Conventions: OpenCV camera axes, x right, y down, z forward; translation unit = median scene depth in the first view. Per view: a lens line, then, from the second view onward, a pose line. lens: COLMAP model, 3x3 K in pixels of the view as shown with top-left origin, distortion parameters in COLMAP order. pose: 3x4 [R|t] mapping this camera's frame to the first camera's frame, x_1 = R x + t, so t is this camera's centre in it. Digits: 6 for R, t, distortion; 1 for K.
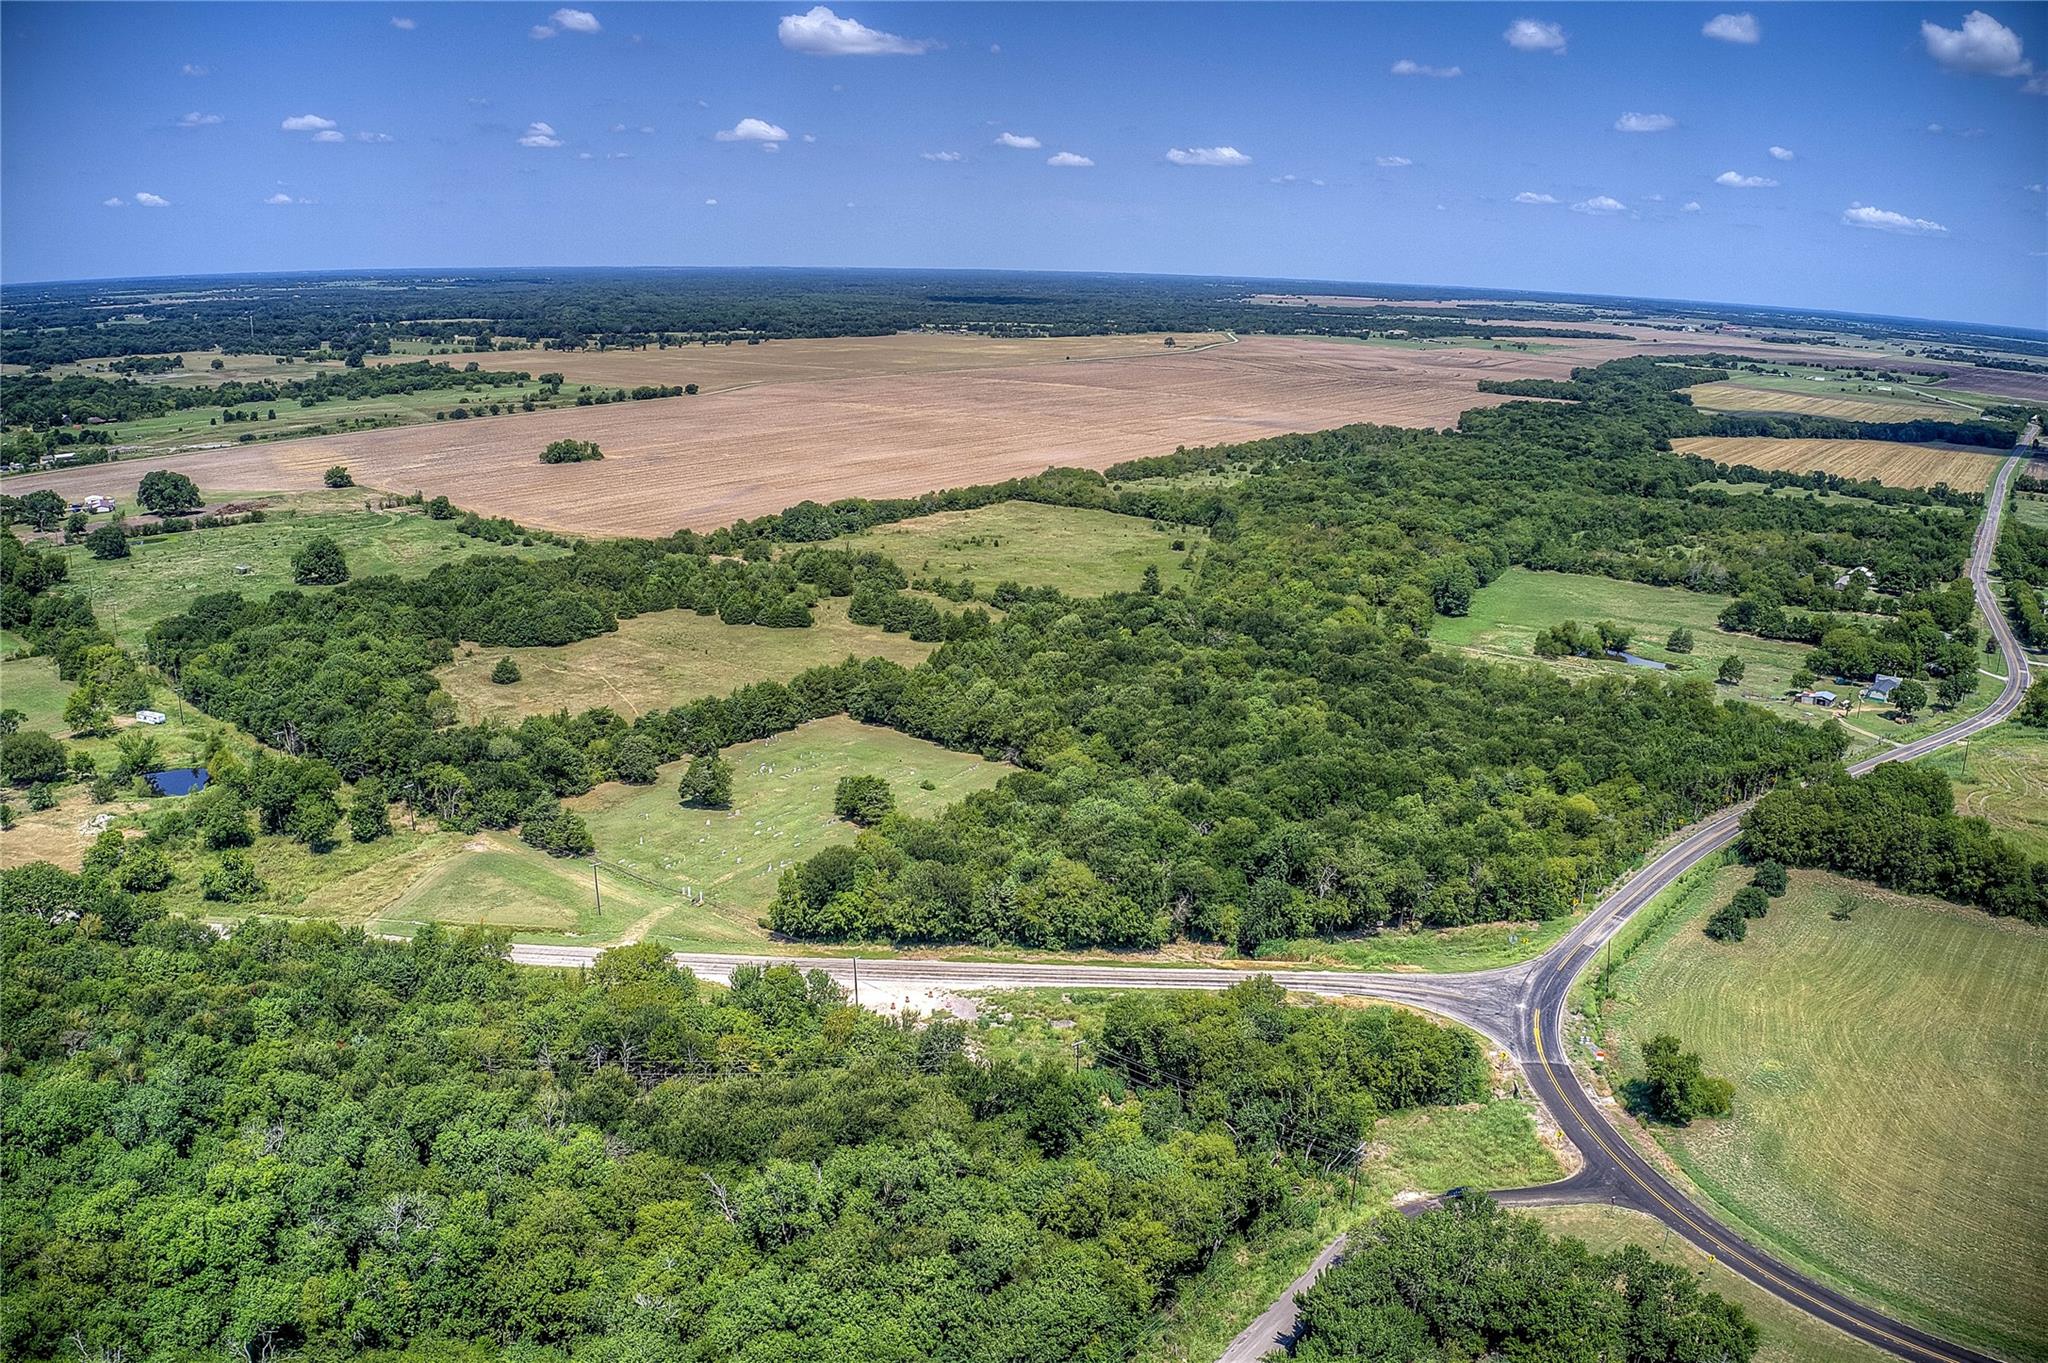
lens RADIAL K [[1600.9, 0, 992.3], [0, 1600.9, 675.1], [0, 0, 1]] dist [-0.188306, 0.031952]
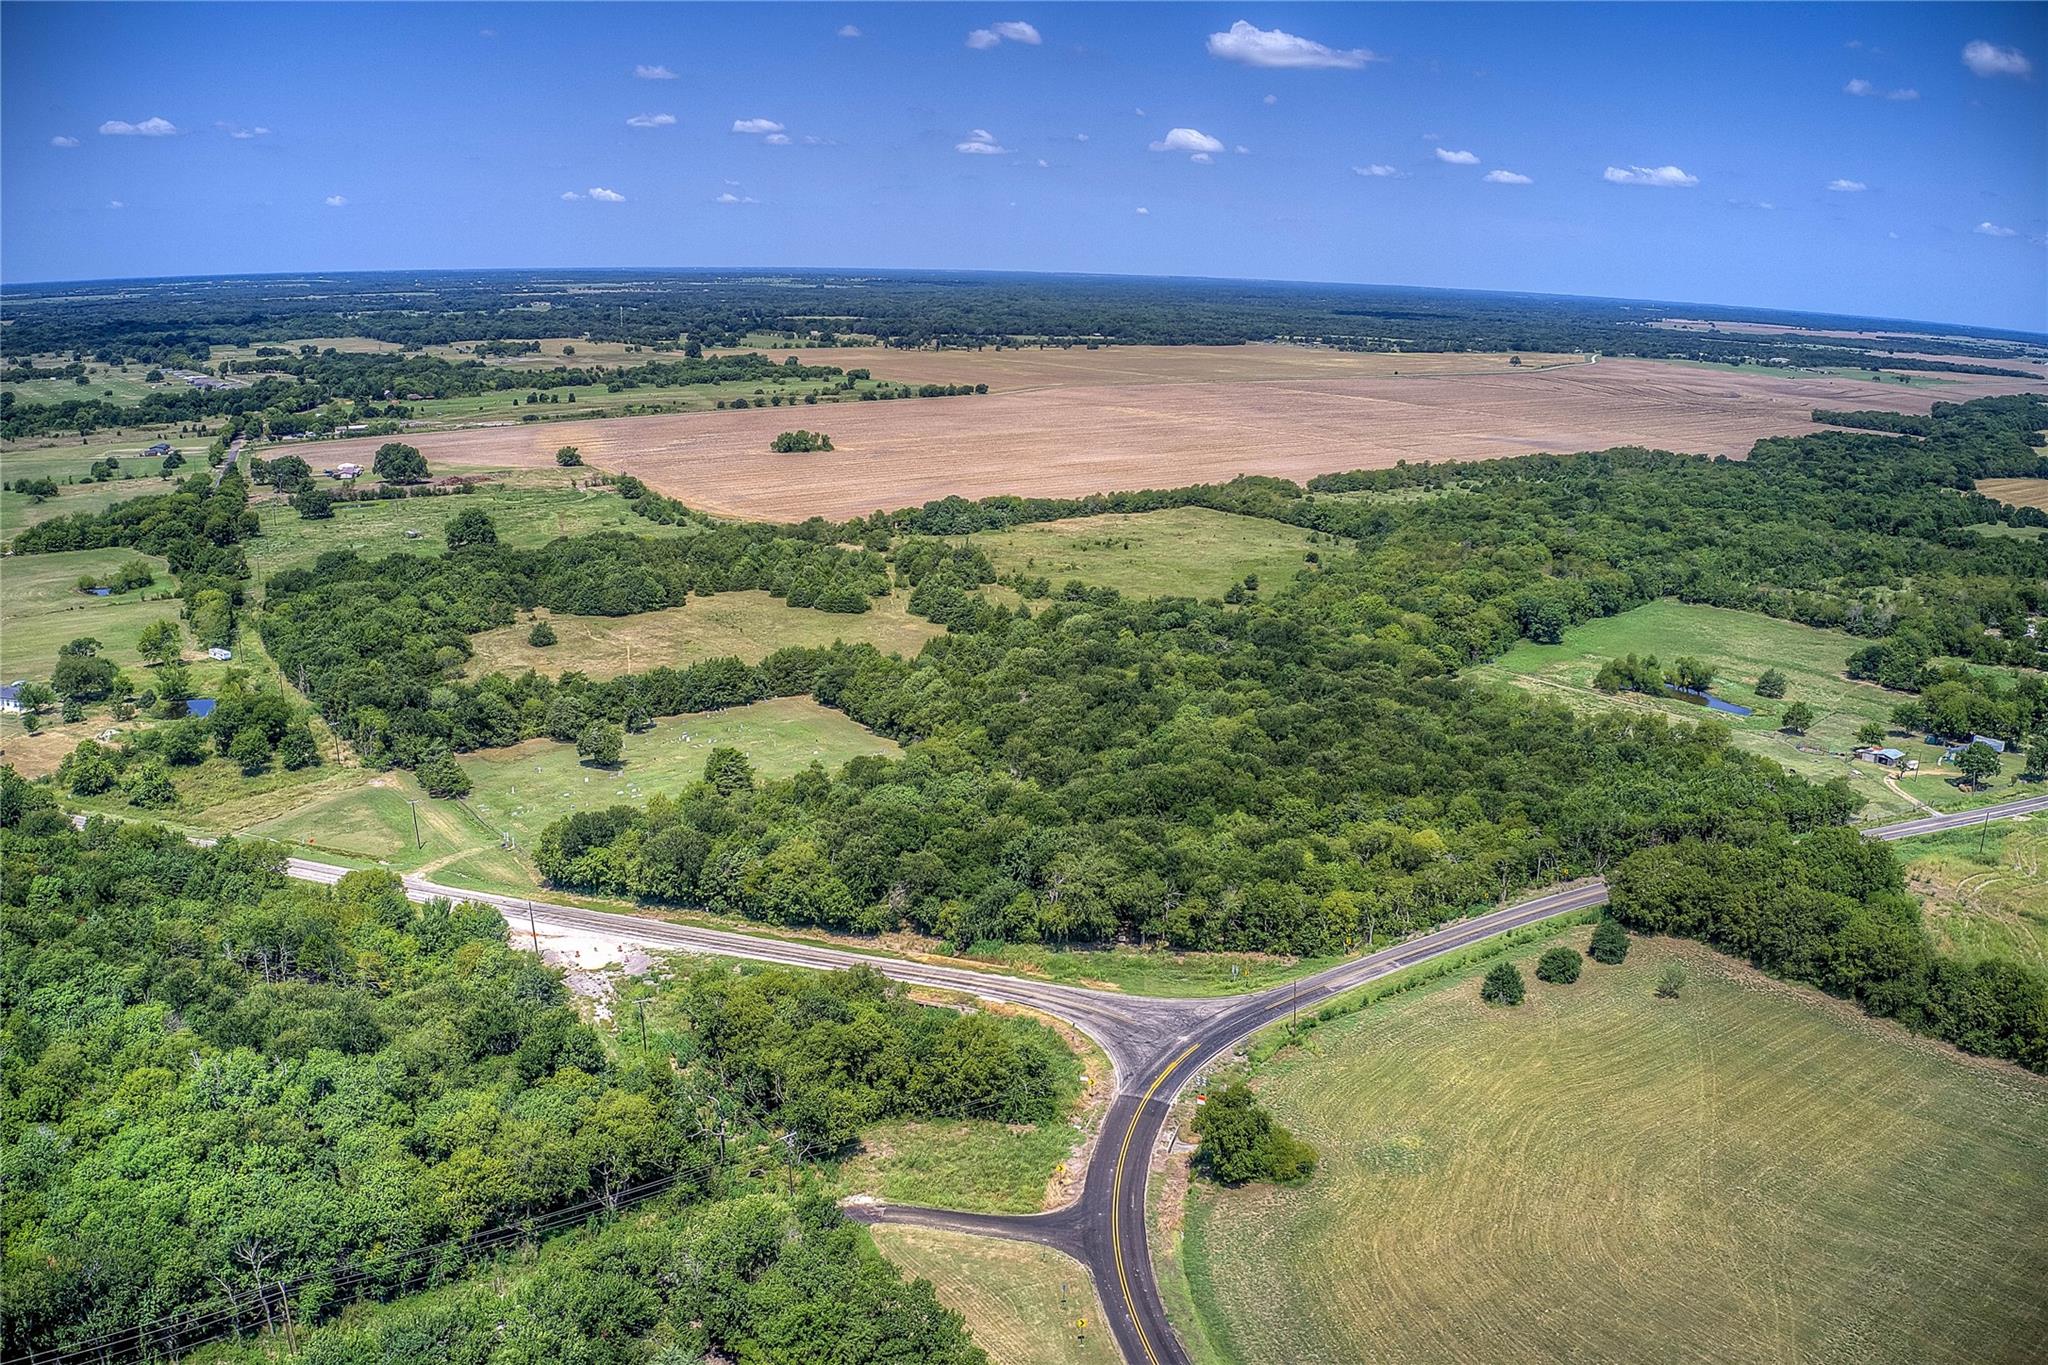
lens RADIAL K [[1600.9, 0, 1003.6], [0, 1600.9, 673.6], [0, 0, 1]] dist [-0.188306, 0.031952]
pose [[0.967217, 0.065820, -0.245274, 0.163591], [-0.067685, 0.997706, 0.000829, 0.000912], [0.244766, 0.015800, 0.969453, 0.020244]]
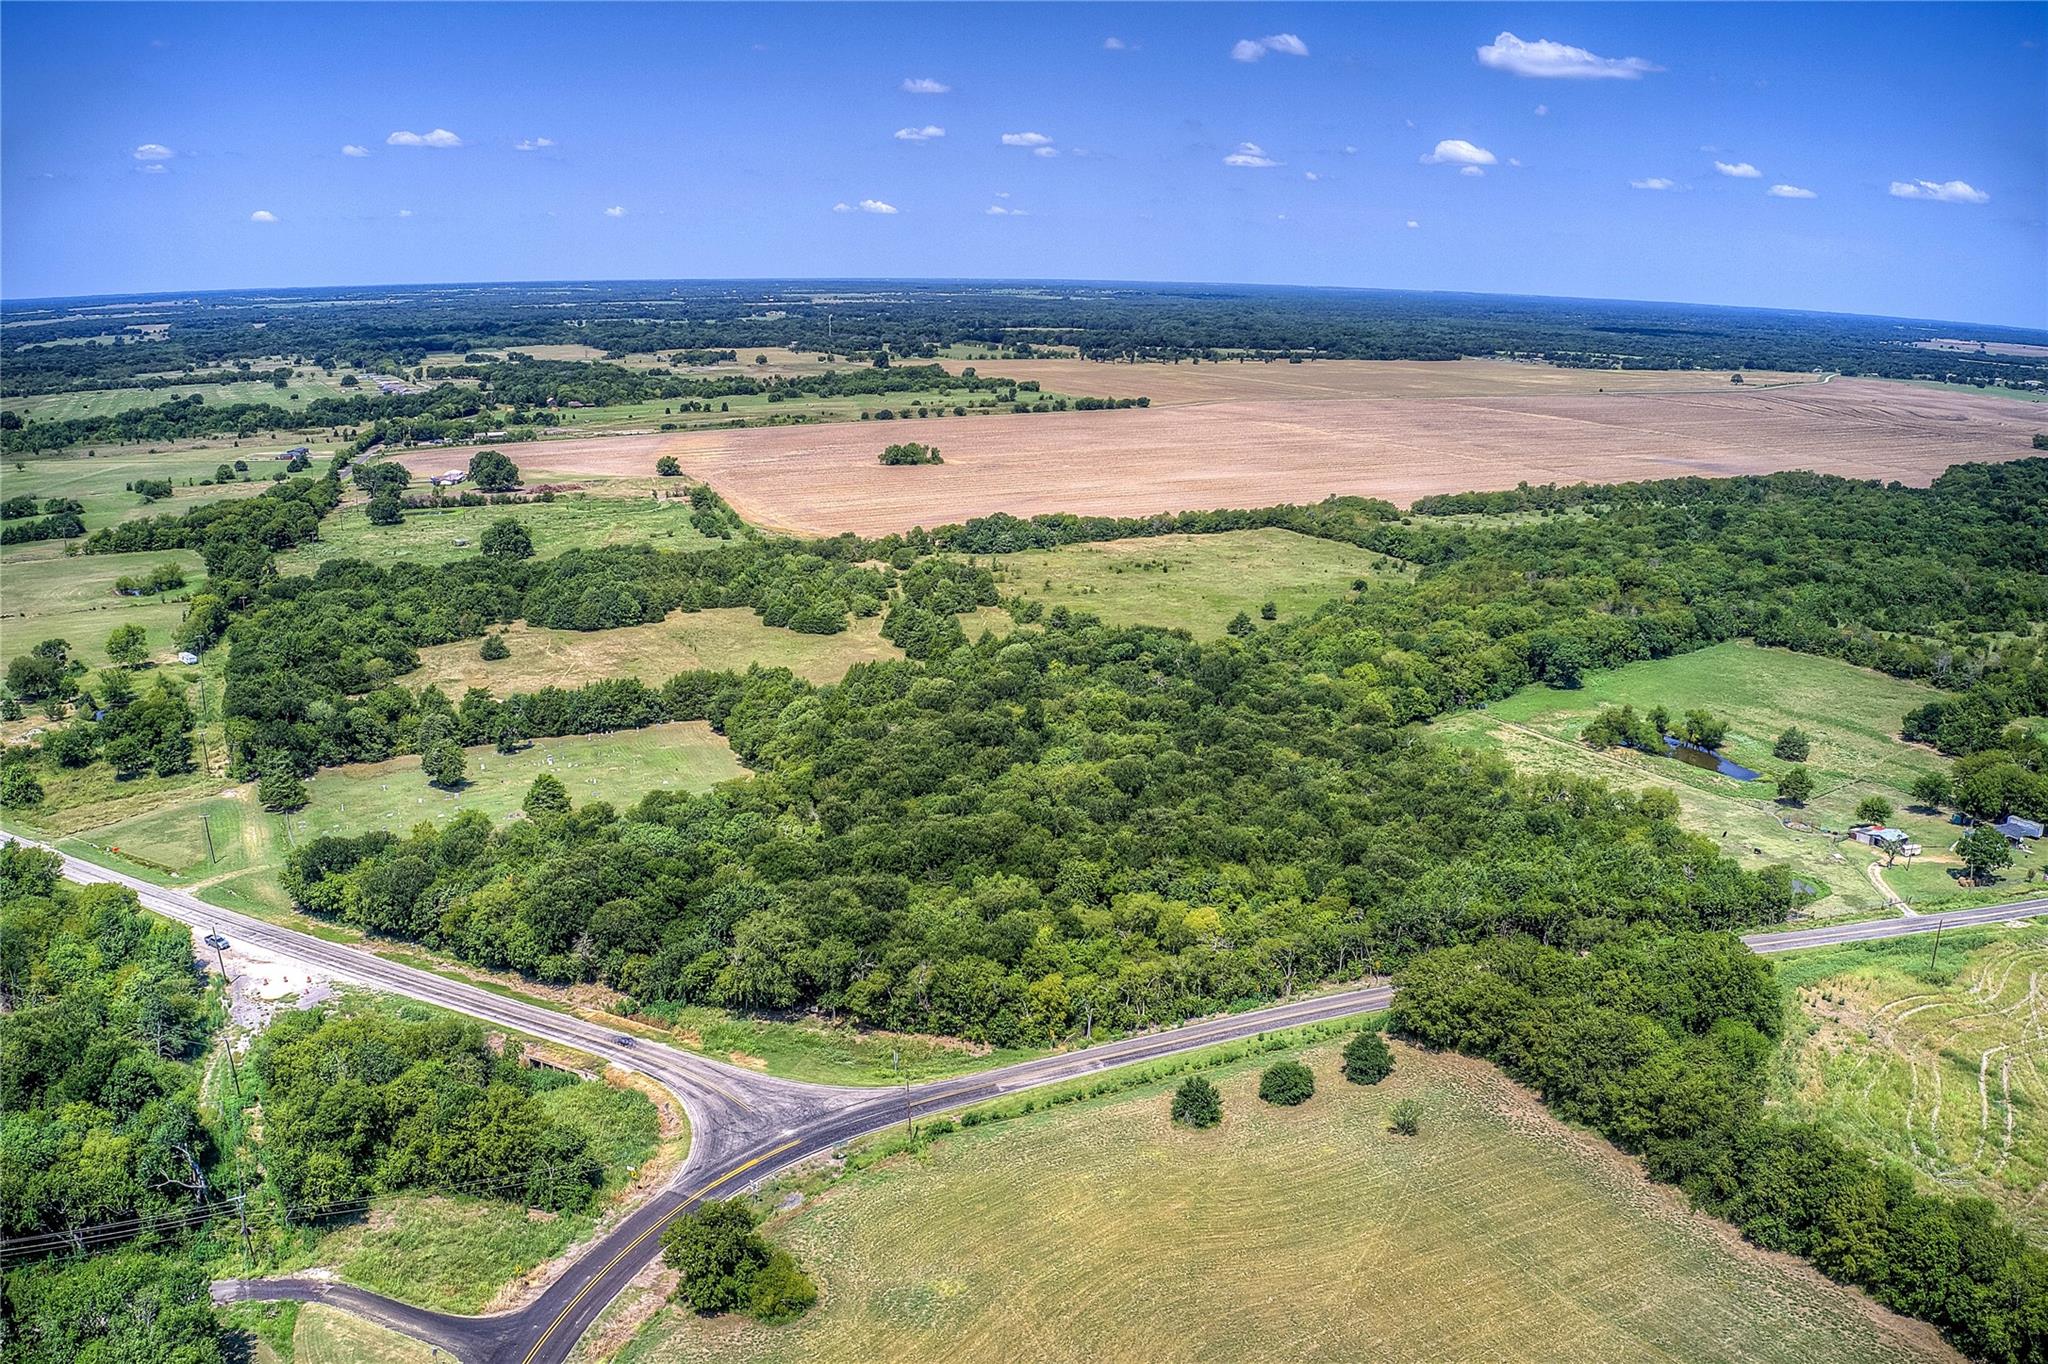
lens RADIAL K [[1600.9, 0, 1009.9], [0, 1600.9, 673.0], [0, 0, 1]] dist [-0.188306, 0.031952]
pose [[0.913624, 0.092518, -0.395895, 0.272806], [-0.098179, 0.995151, 0.005986, -0.016846], [0.394529, 0.033400, 0.918276, 0.097807]]
